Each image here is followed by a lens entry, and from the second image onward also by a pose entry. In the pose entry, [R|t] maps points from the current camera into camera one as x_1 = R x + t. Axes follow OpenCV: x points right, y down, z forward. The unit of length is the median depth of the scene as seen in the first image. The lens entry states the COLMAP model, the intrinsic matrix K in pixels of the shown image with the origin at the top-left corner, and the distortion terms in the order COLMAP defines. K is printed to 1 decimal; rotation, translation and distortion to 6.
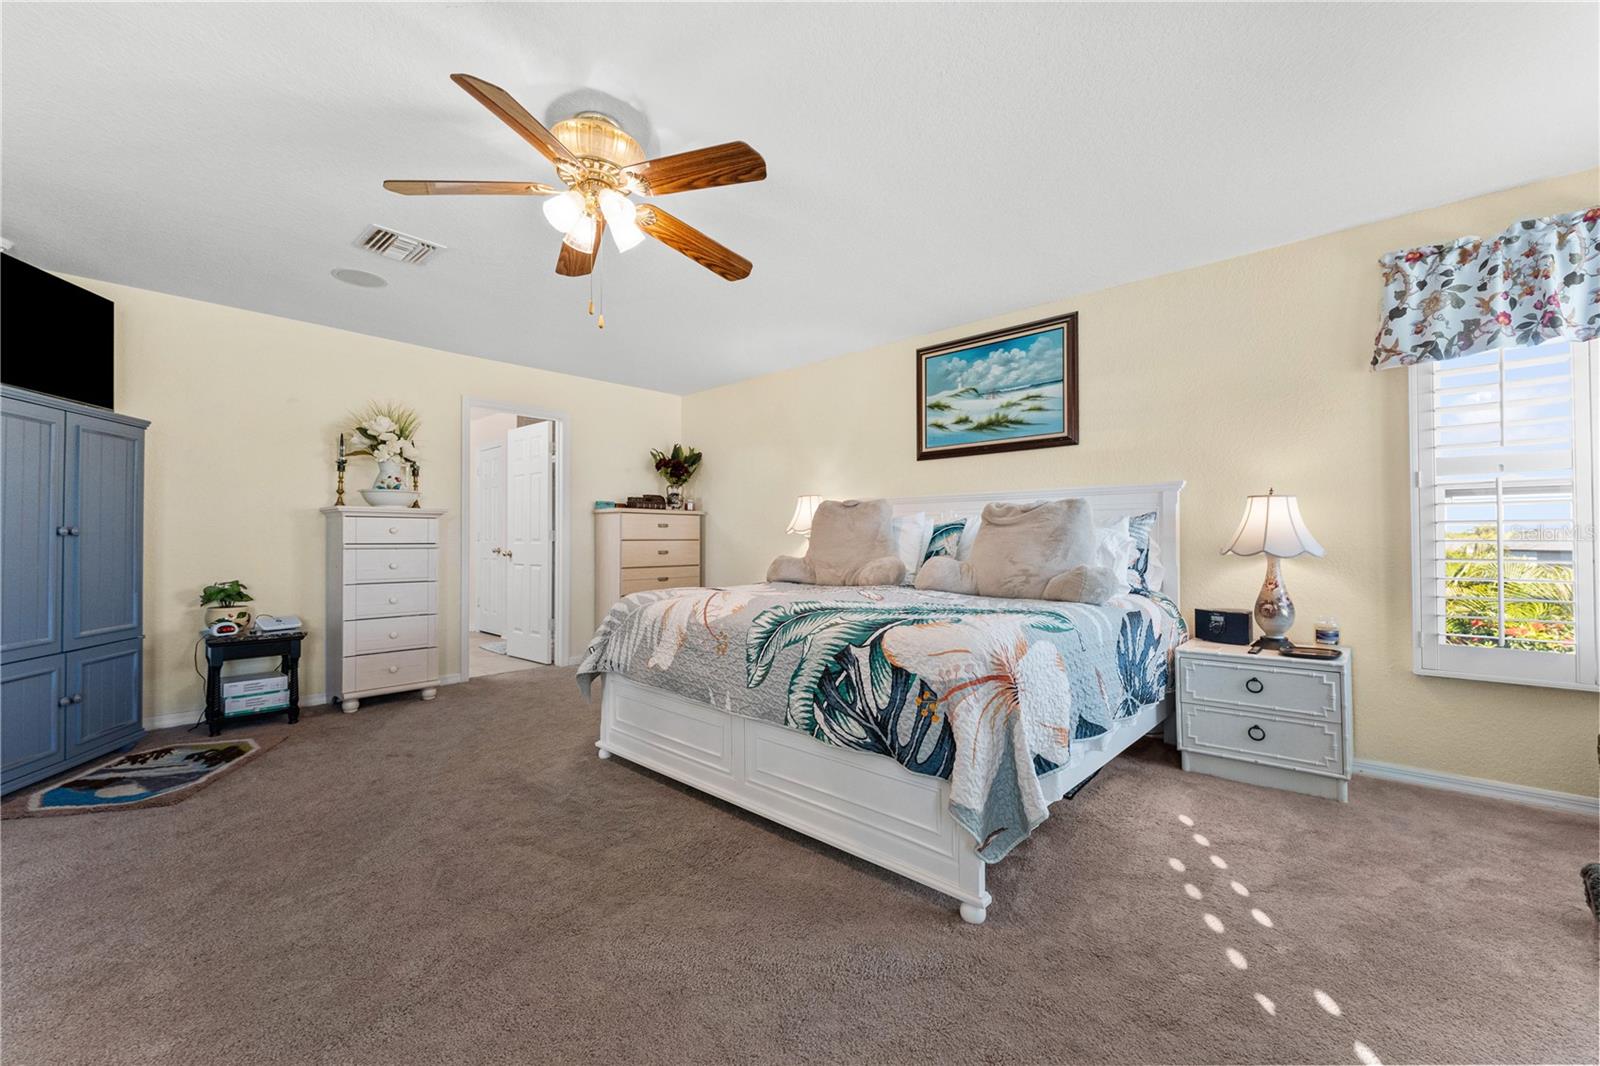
lens RADIAL K [[646.9, 0, 790.4], [0, 646.9, 530.1], [0, 0, 1]] dist [0.001319, -0.001023]
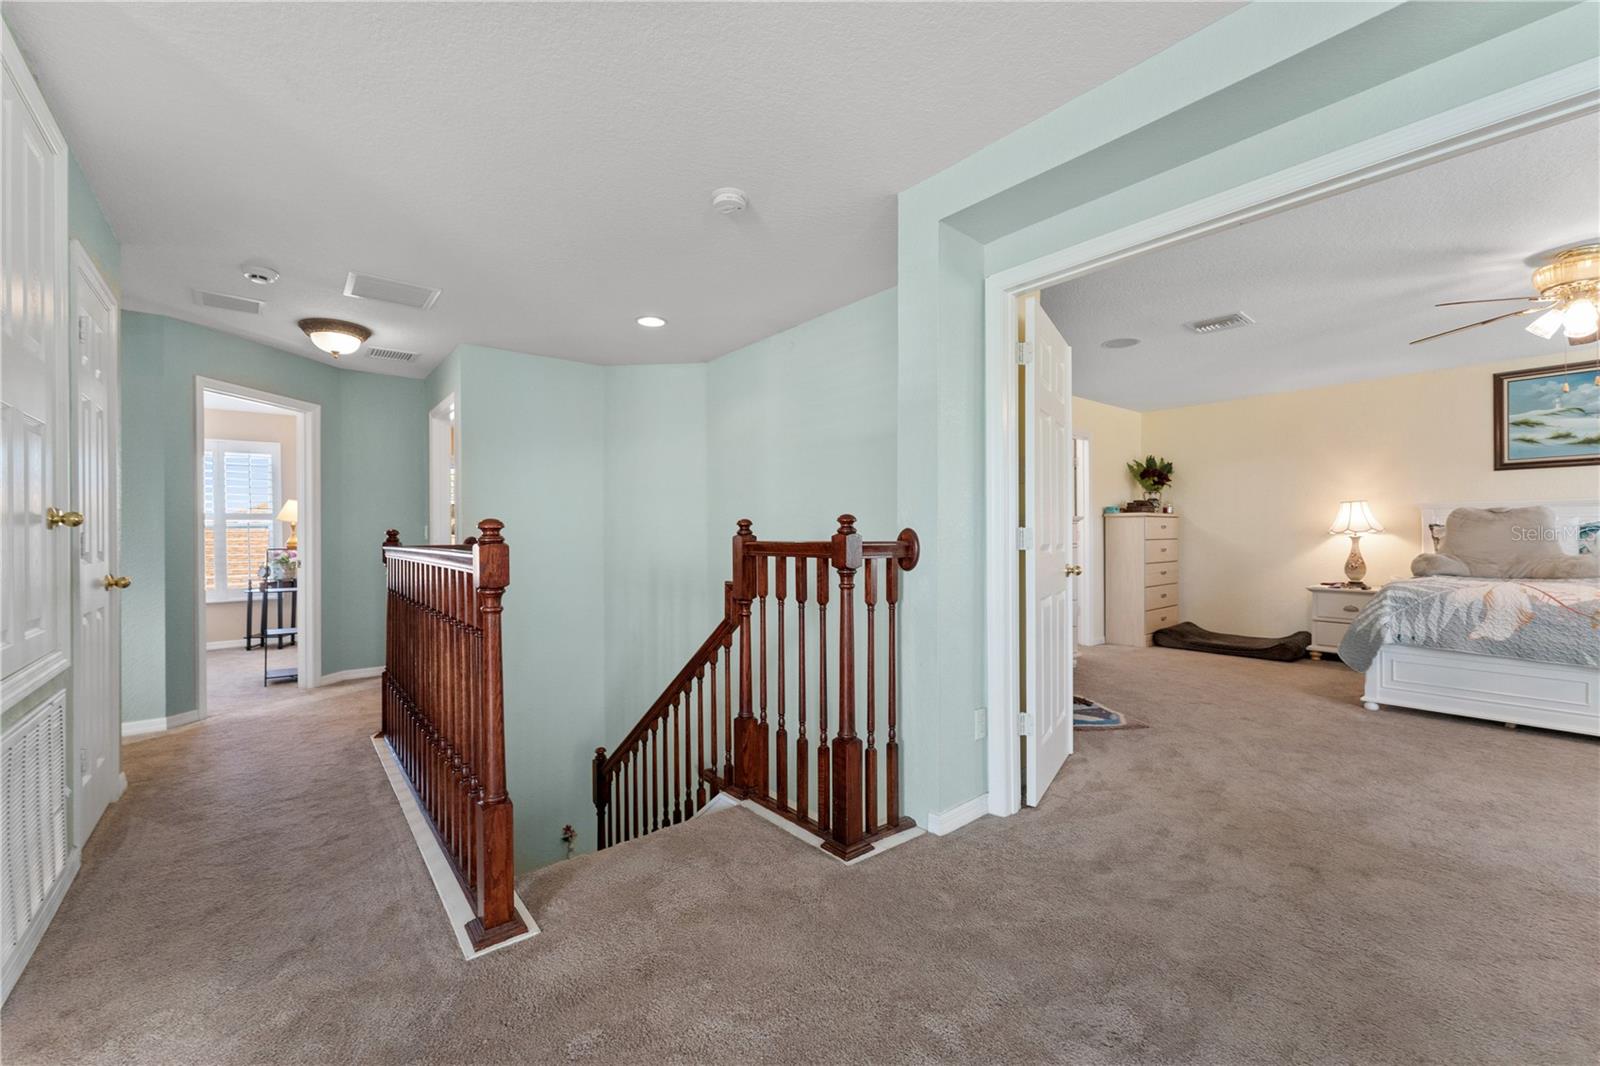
lens RADIAL K [[646.9, 0, 799.1], [0, 646.9, 533.1], [0, 0, 1]] dist [0.001319, -0.001023]
pose [[0.992178, -0.006390, -0.124670, -0.930129], [0.007986, 0.999892, 0.012305, -0.020286], [0.124578, -0.013205, 0.992122, -0.315513]]
